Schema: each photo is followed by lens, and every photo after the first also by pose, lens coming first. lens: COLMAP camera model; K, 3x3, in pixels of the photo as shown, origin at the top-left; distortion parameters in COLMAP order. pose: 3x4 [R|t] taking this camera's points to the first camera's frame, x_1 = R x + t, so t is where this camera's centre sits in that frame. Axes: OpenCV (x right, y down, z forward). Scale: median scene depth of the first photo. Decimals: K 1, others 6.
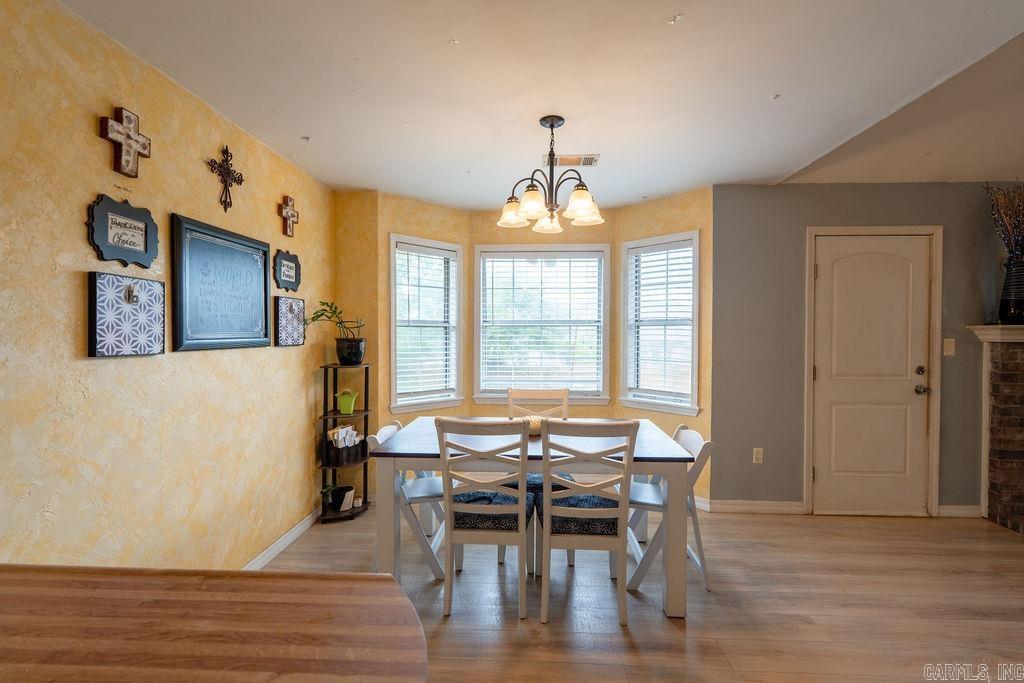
lens RADIAL K [[459.6, 0, 511.5], [0, 459.6, 341.1], [0, 0, 1]] dist [-0.007743, 0.002332]
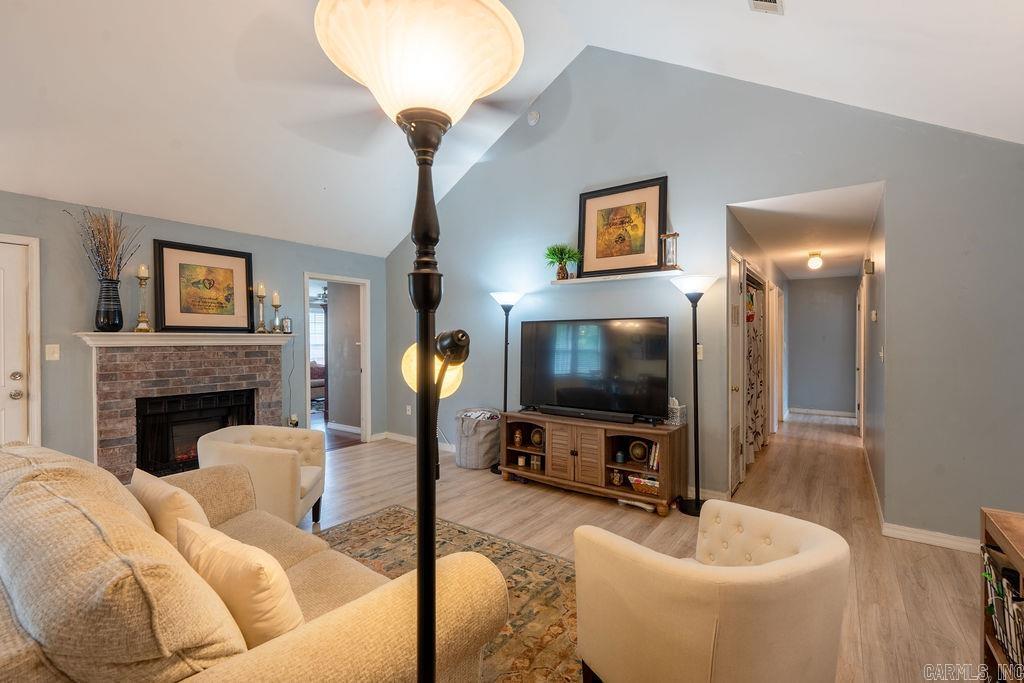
lens RADIAL K [[459.6, 0, 512.3], [0, 459.6, 340.1], [0, 0, 1]] dist [-0.007743, 0.002332]
pose [[0.542163, -0.007380, 0.840241, 0.959164], [0.019131, 0.999811, -0.003562, 0.013666], [-0.840055, 0.018005, 0.542202, -0.725743]]
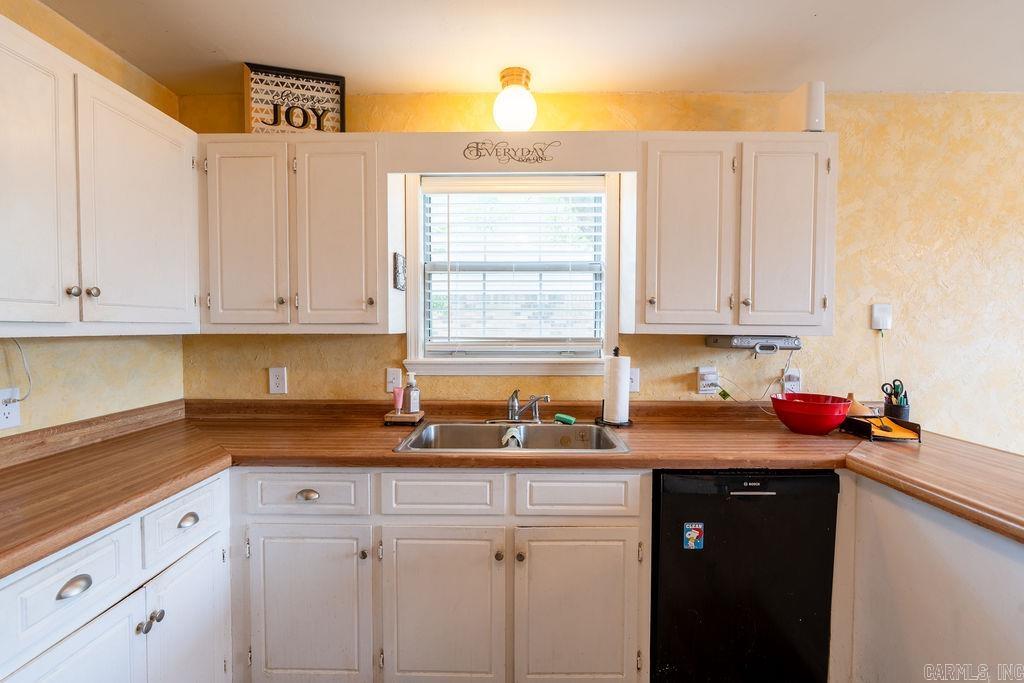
lens RADIAL K [[459.6, 0, 509.7], [0, 459.6, 341.4], [0, 0, 1]] dist [-0.007743, 0.002332]
pose [[0.041041, 0.028034, -0.998764, 0.246625], [-0.022033, 0.999389, 0.027146, 0.011580], [0.998914, 0.020892, 0.041634, -0.440792]]
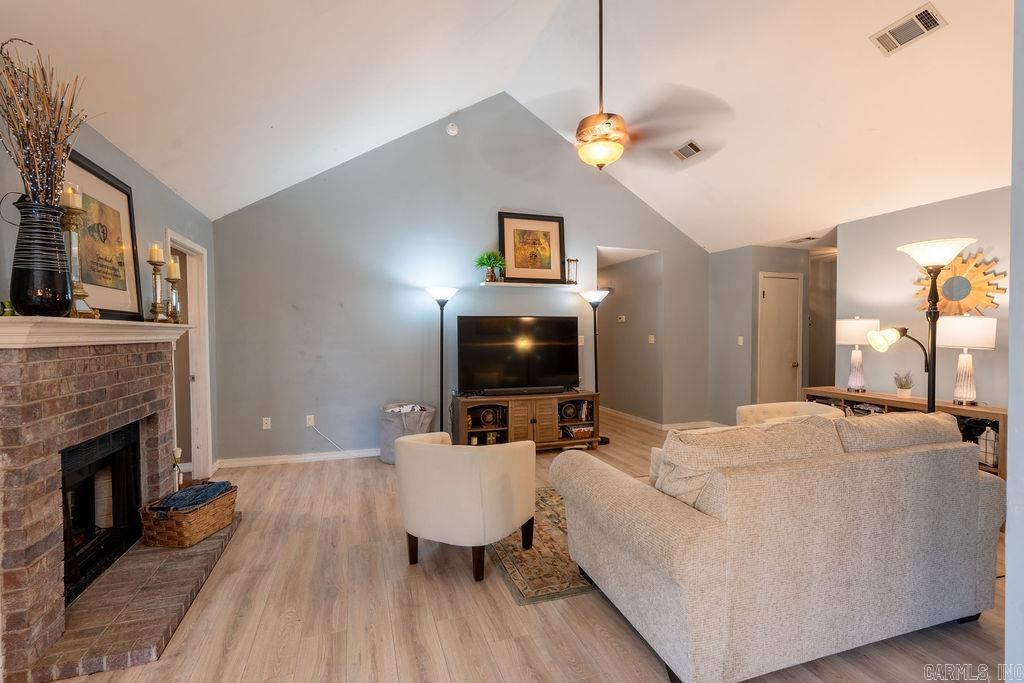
lens RADIAL K [[459.6, 0, 512.5], [0, 459.6, 338.5], [0, 0, 1]] dist [-0.007743, 0.002332]
pose [[-0.374600, -0.015193, 0.927062, 0.526131], [0.019563, 0.999514, 0.024285, -0.015385], [-0.926980, 0.027234, -0.374121, 0.959835]]
